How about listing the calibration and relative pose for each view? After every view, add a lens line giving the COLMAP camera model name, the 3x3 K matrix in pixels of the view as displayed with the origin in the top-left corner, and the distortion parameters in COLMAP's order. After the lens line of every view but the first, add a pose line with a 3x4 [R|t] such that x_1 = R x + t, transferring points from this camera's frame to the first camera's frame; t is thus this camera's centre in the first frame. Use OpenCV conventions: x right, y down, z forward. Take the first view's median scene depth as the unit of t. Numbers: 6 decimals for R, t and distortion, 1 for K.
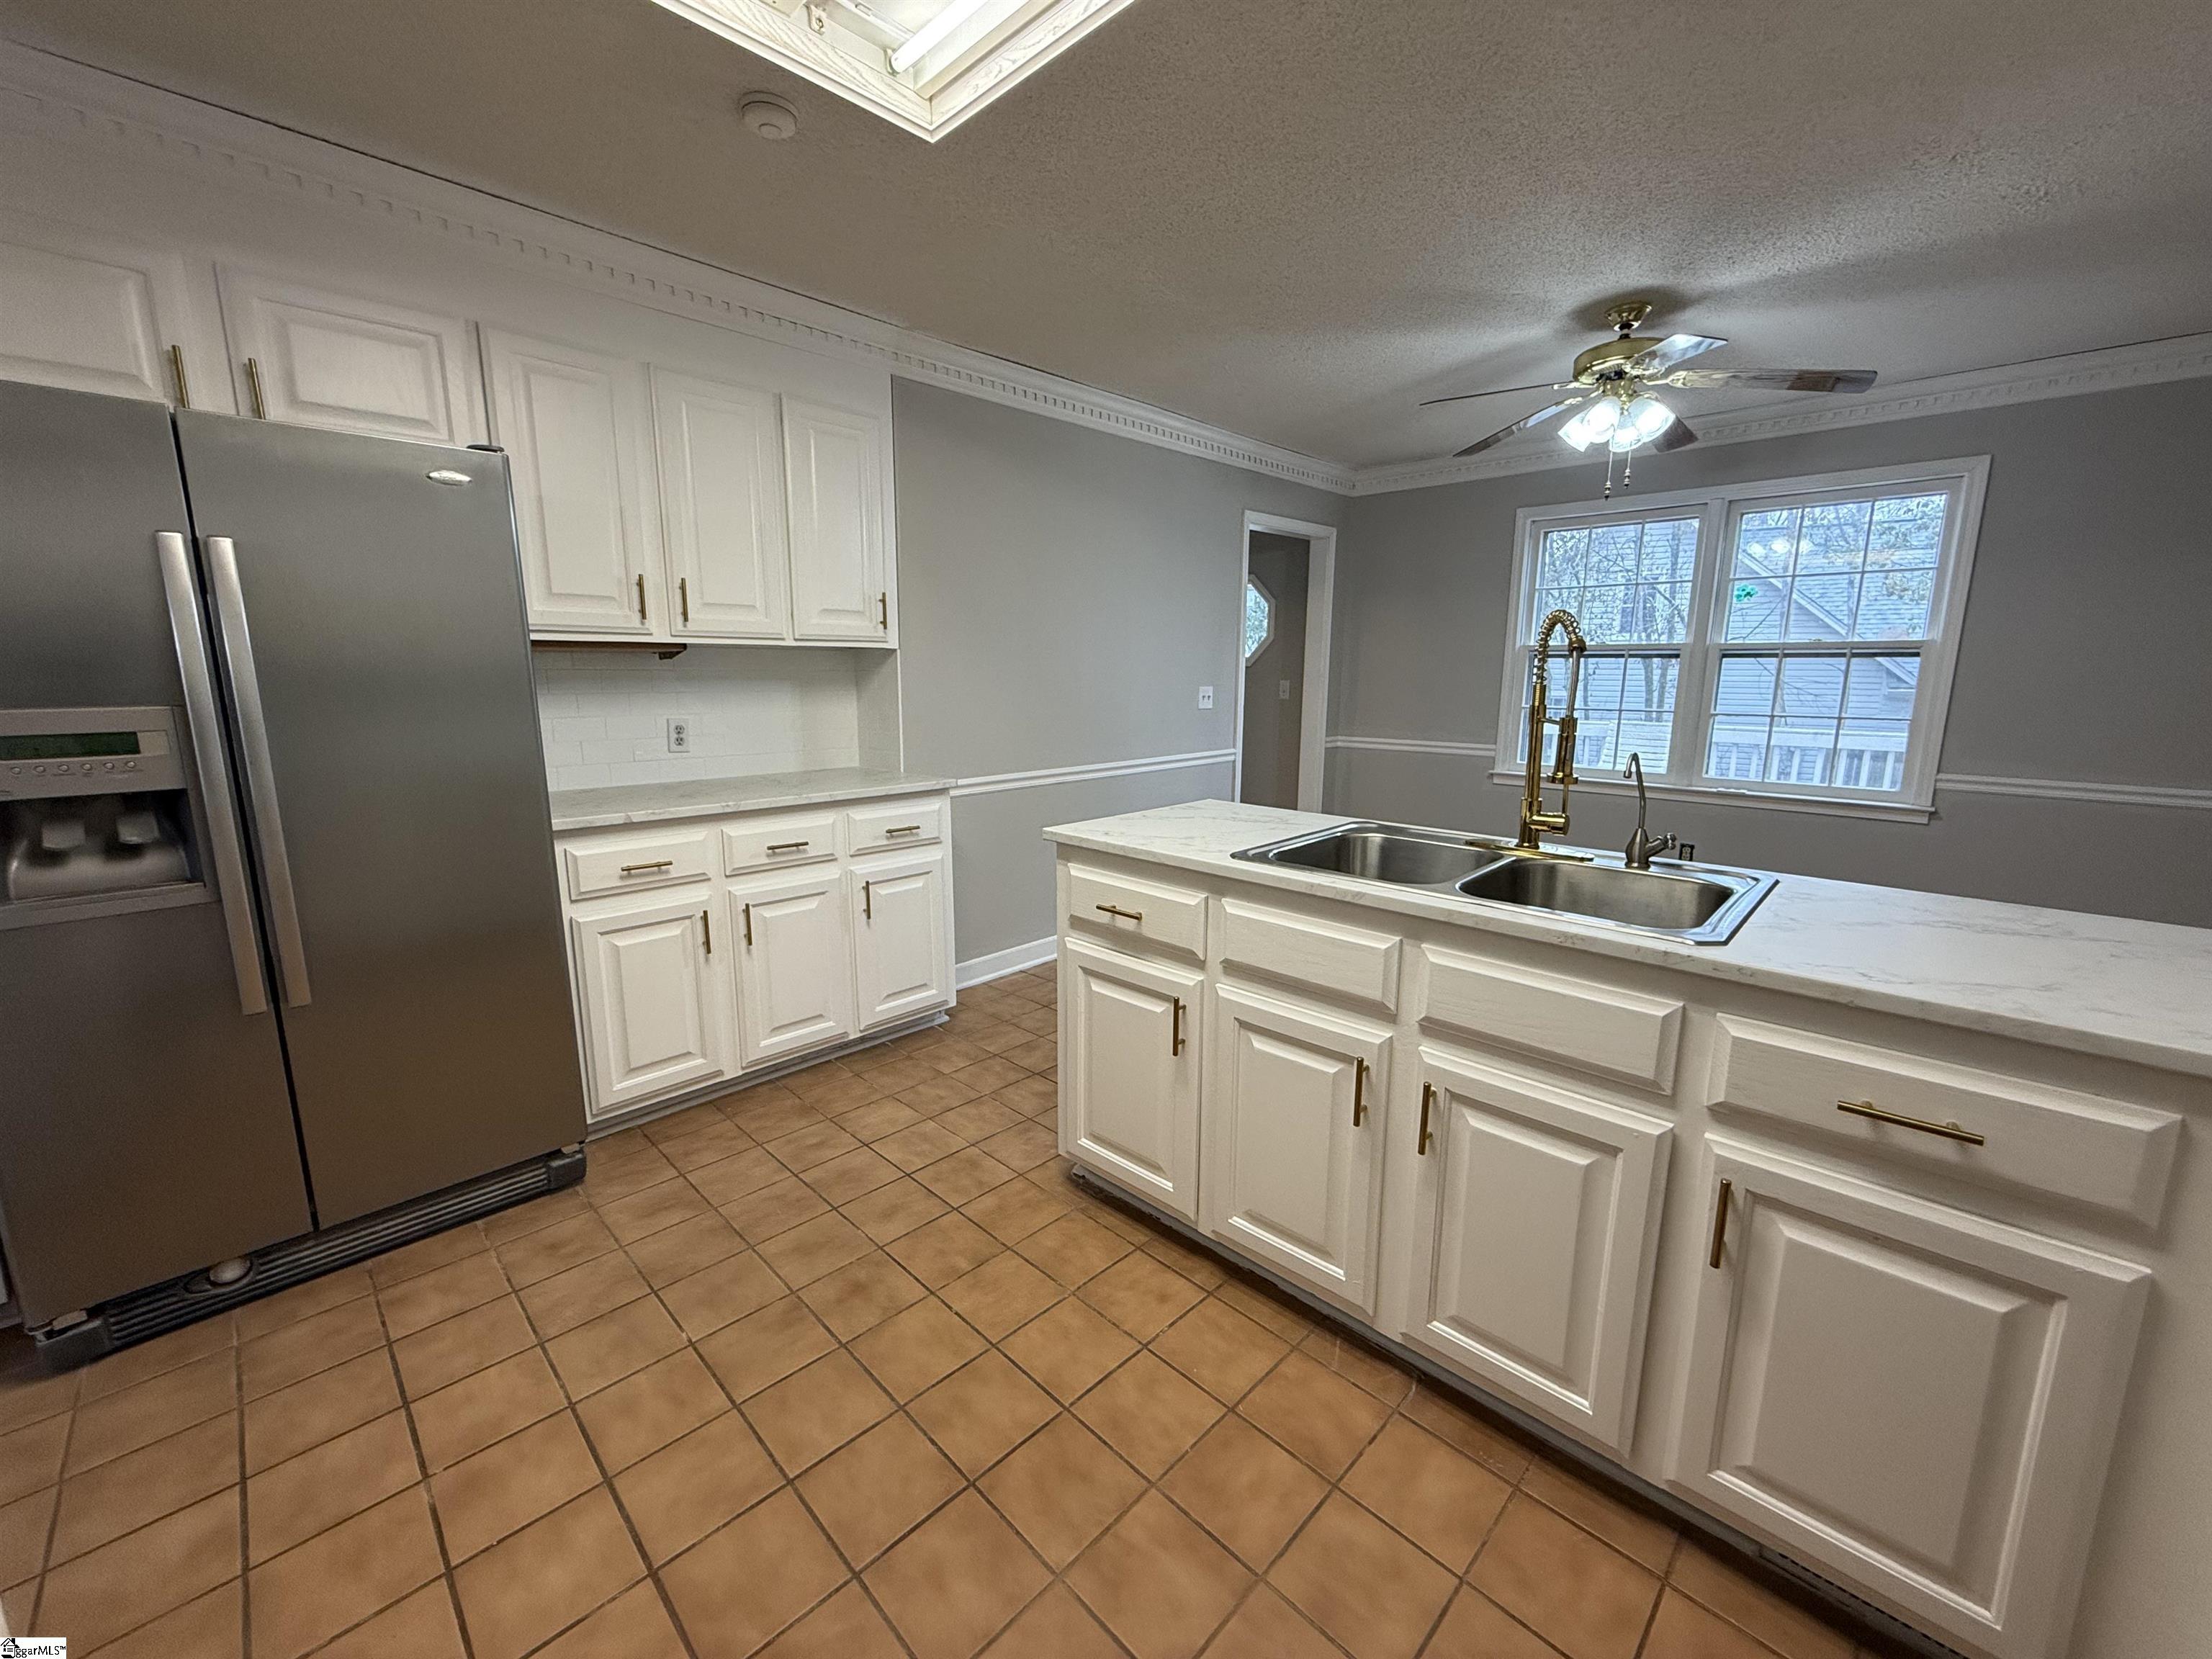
lens RADIAL K [[876.3, 0, 1100.4], [0, 876.3, 826.7], [0, 0, 1]] dist [-0.000506, -0.000859]
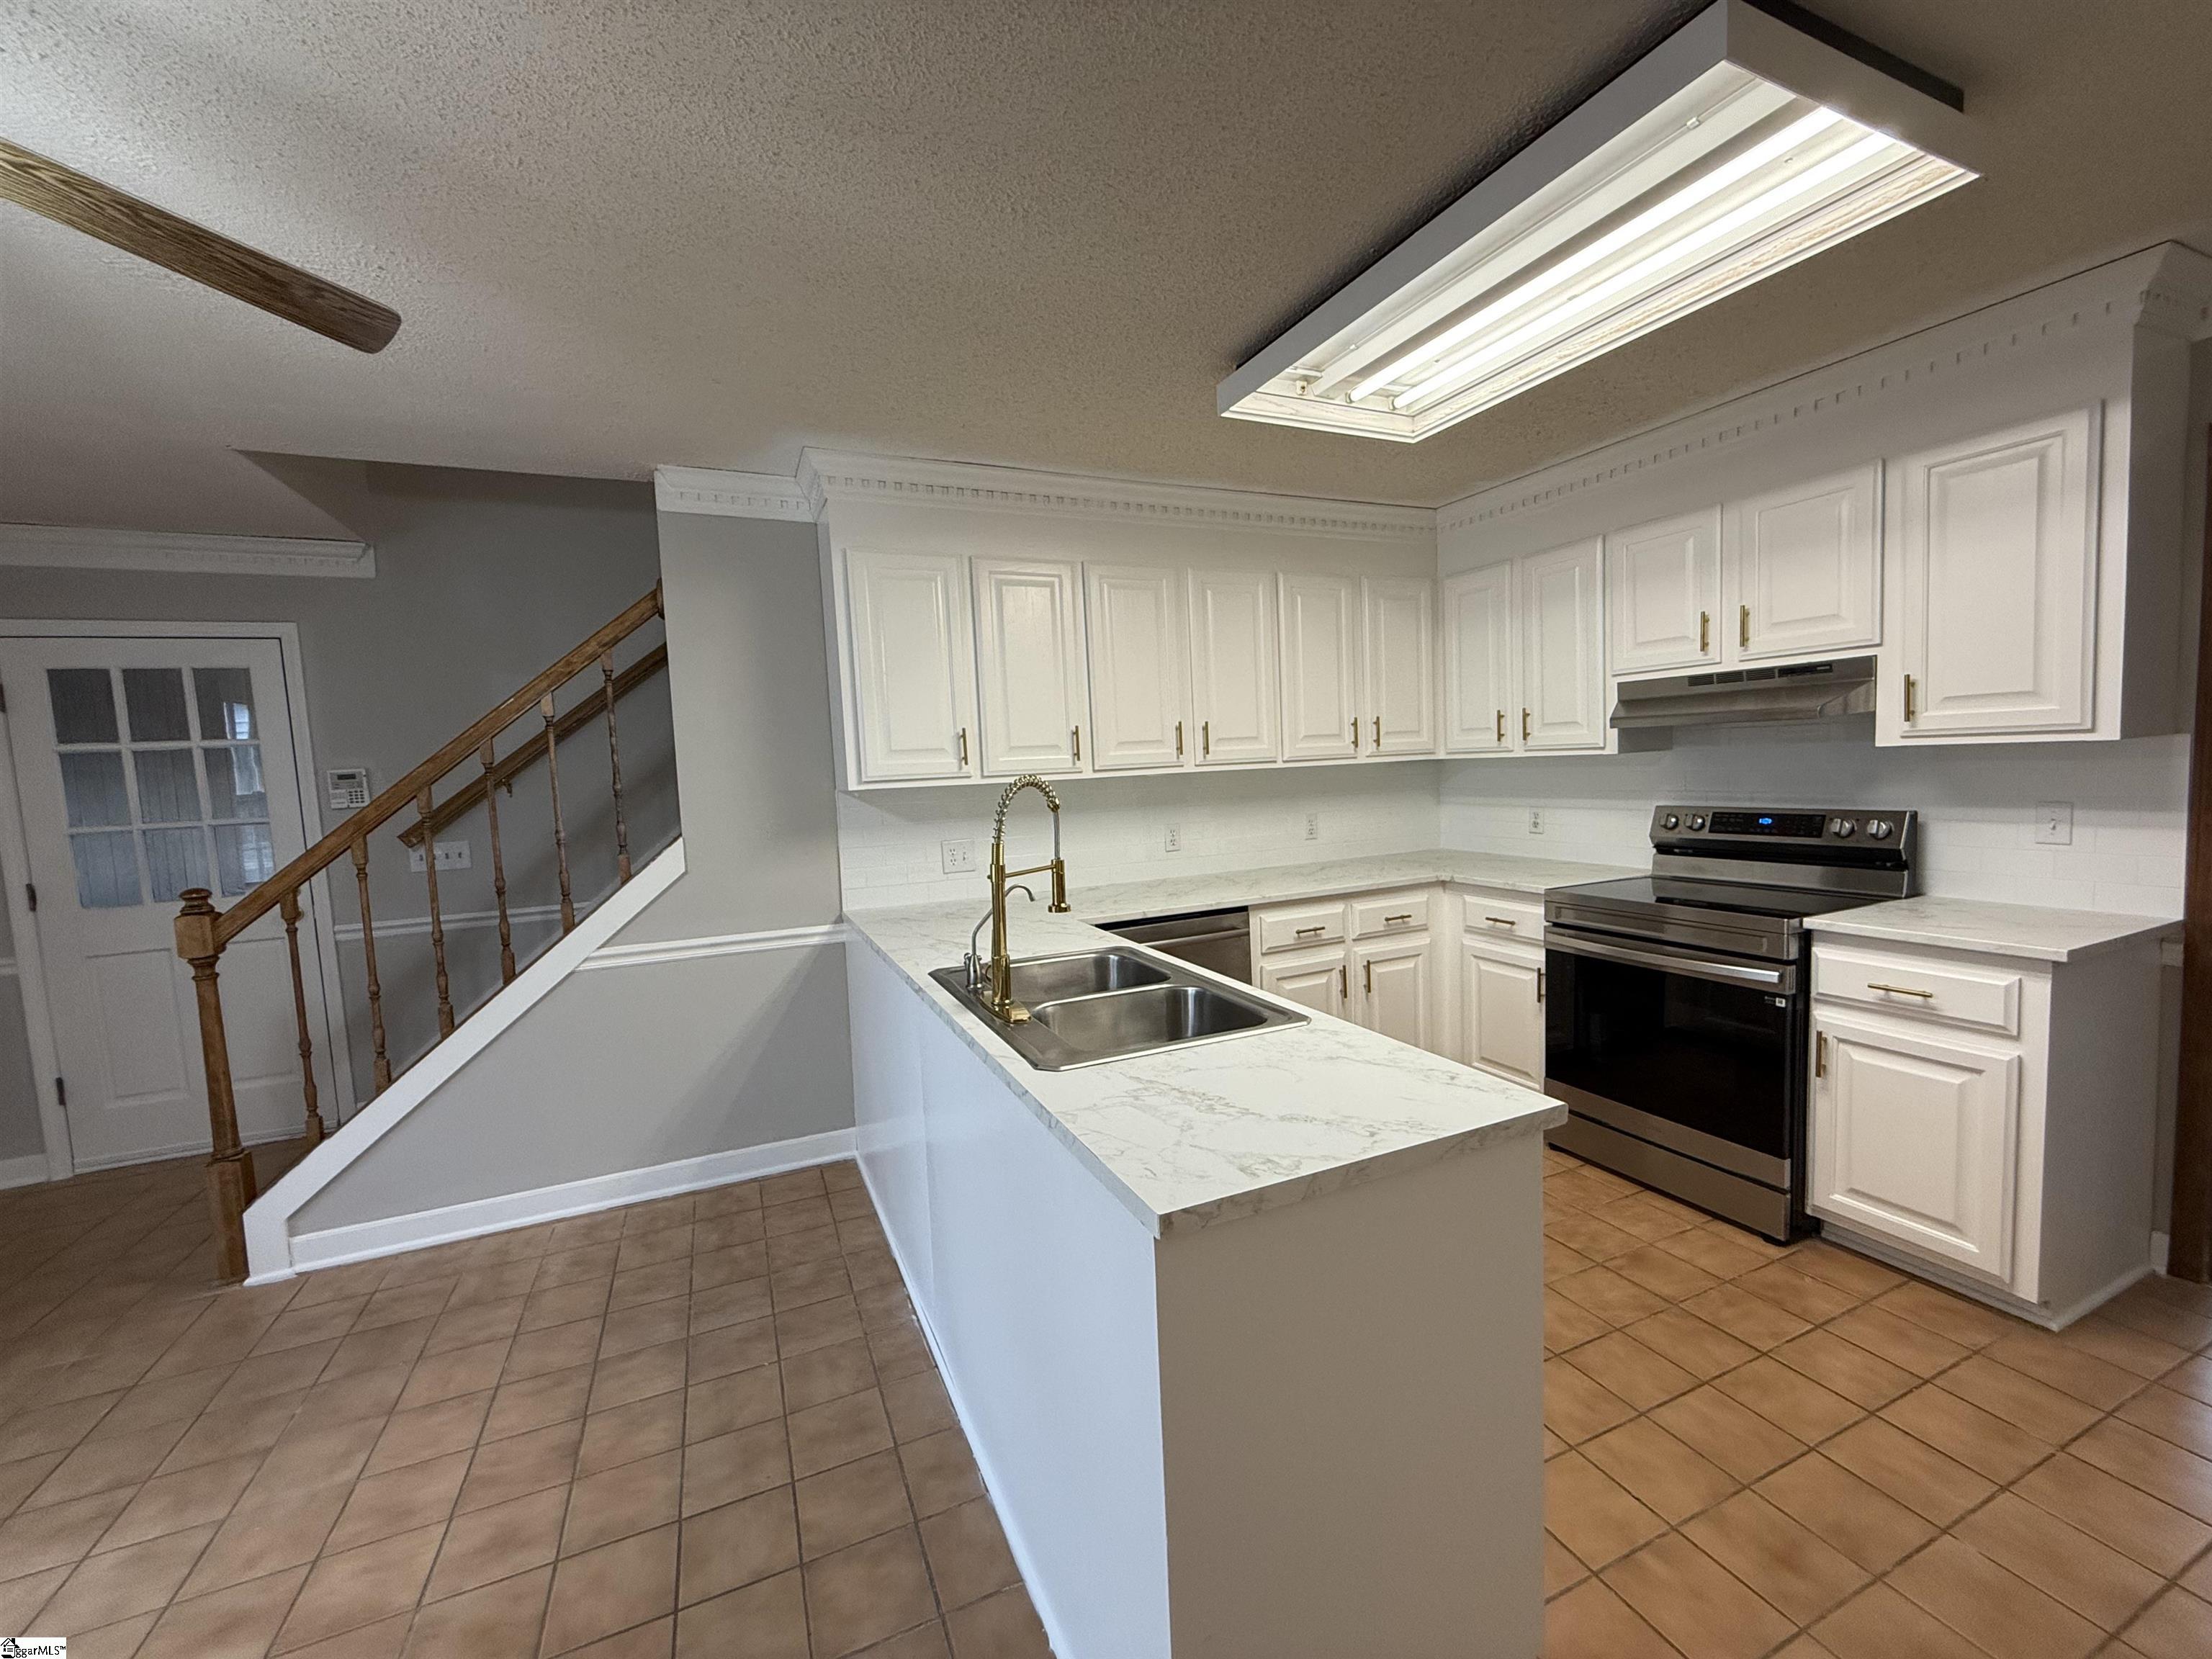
lens RADIAL K [[876.3, 0, 1101.8], [0, 876.3, 827.3], [0, 0, 1]] dist [-0.000506, -0.000859]
pose [[-0.929101, 0.008470, 0.369729, 0.006949], [0.103473, 0.965763, 0.237895, -0.325479], [-0.355055, 0.259286, -0.898168, 1.466946]]
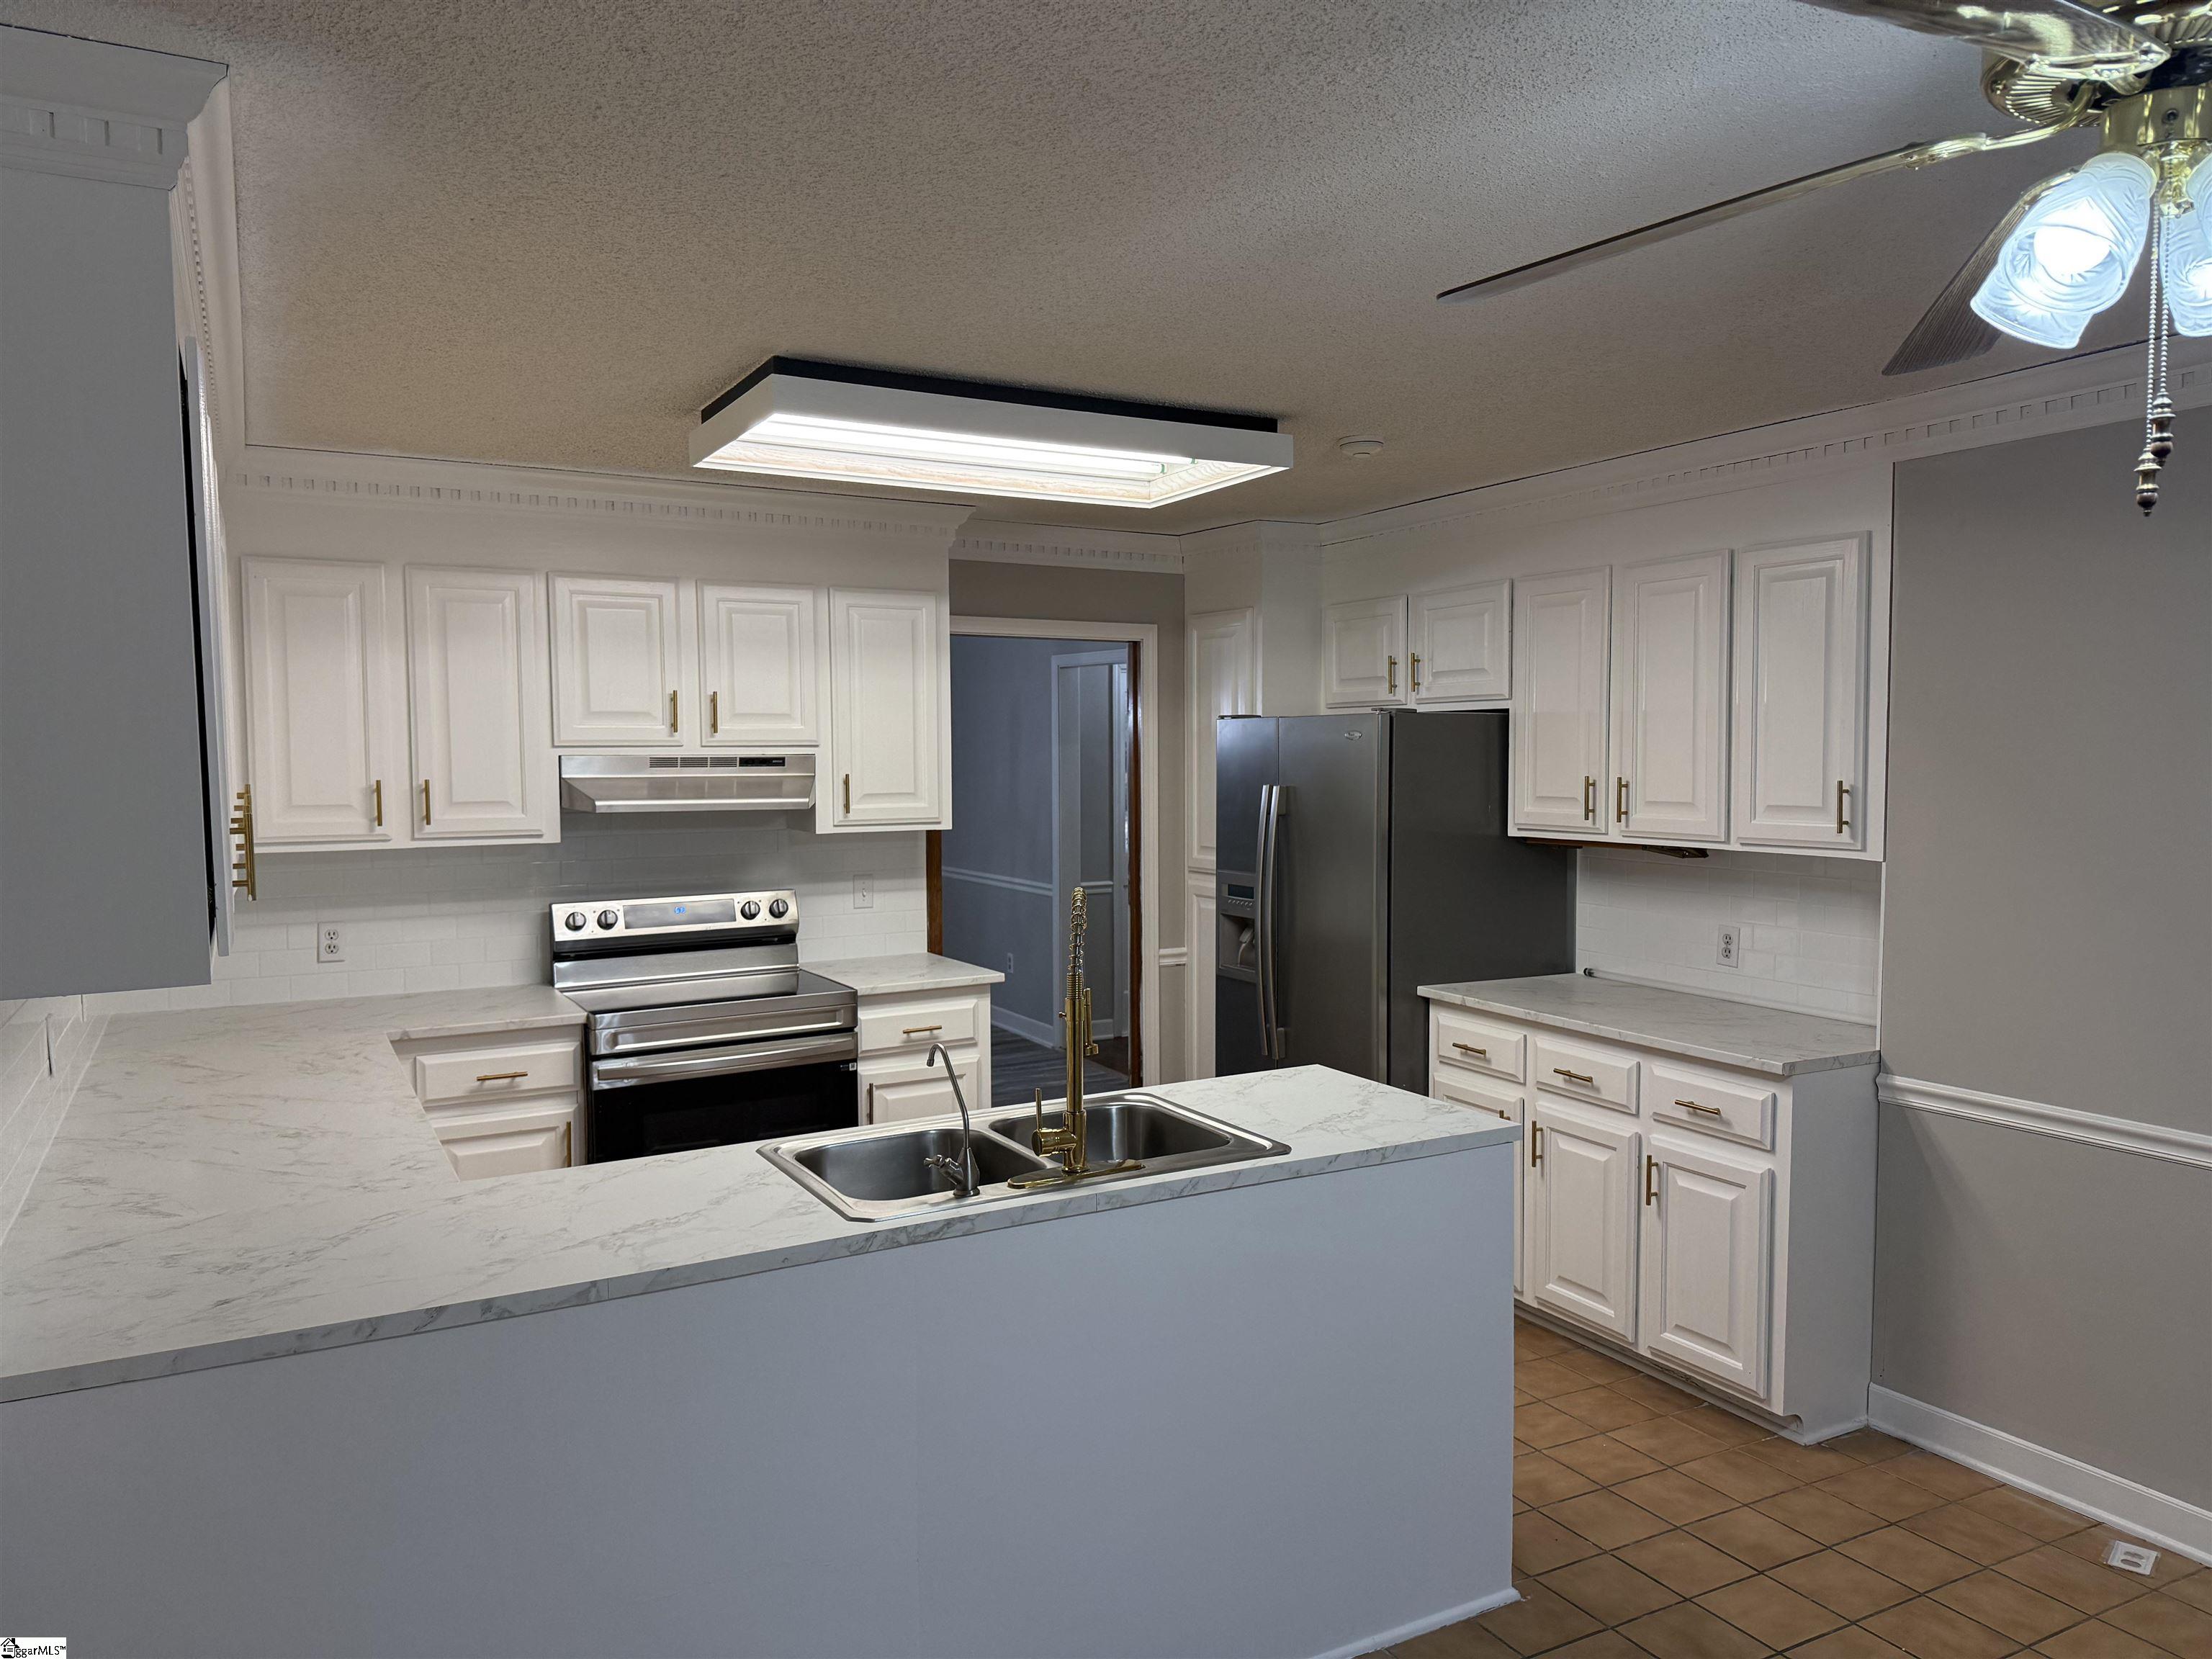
lens RADIAL K [[1535.2, 0, 1110.4], [0, 1535.2, 837.2], [0, 0, 1]] dist [0.060296, -0.001563]
pose [[-0.279984, 0.053733, -0.958500, 1.484462], [-0.164554, 0.980969, 0.103059, -0.351607], [0.945797, 0.186580, -0.265814, 1.093016]]
